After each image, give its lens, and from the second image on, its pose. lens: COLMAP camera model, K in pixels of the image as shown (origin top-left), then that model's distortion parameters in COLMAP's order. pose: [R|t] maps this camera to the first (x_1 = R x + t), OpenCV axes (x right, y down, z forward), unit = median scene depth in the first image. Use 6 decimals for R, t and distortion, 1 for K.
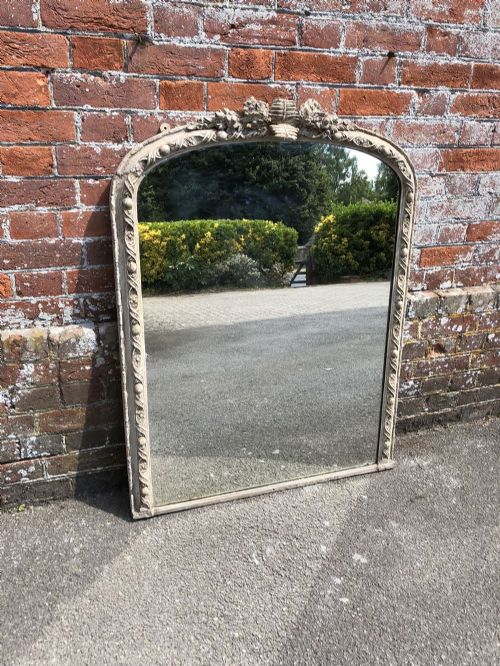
lens RADIAL K [[535.9, 0, 243.4], [0, 535.9, 331.2], [0, 0, 1]] dist [0.009978, 0.007546]
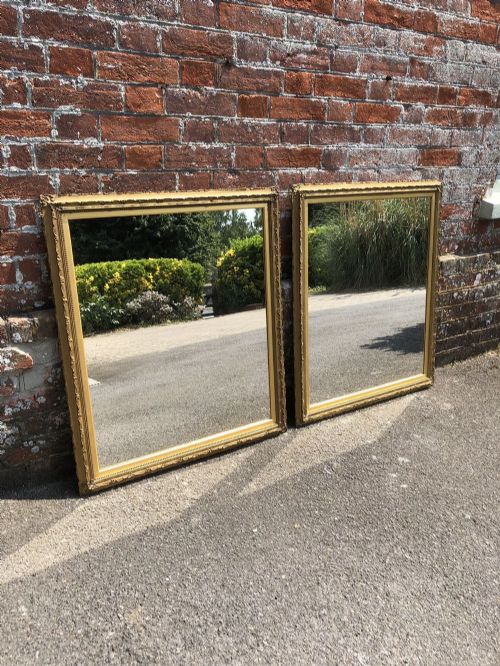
lens RADIAL K [[547.6, 0, 252.0], [0, 547.6, 330.2], [0, 0, 1]] dist [0.009138, 0.001336]
pose [[0.972977, -0.080965, 0.216241, -0.377334], [0.090004, 0.995418, -0.032269, 0.115939], [-0.212638, 0.050860, 0.975807, -0.214896]]
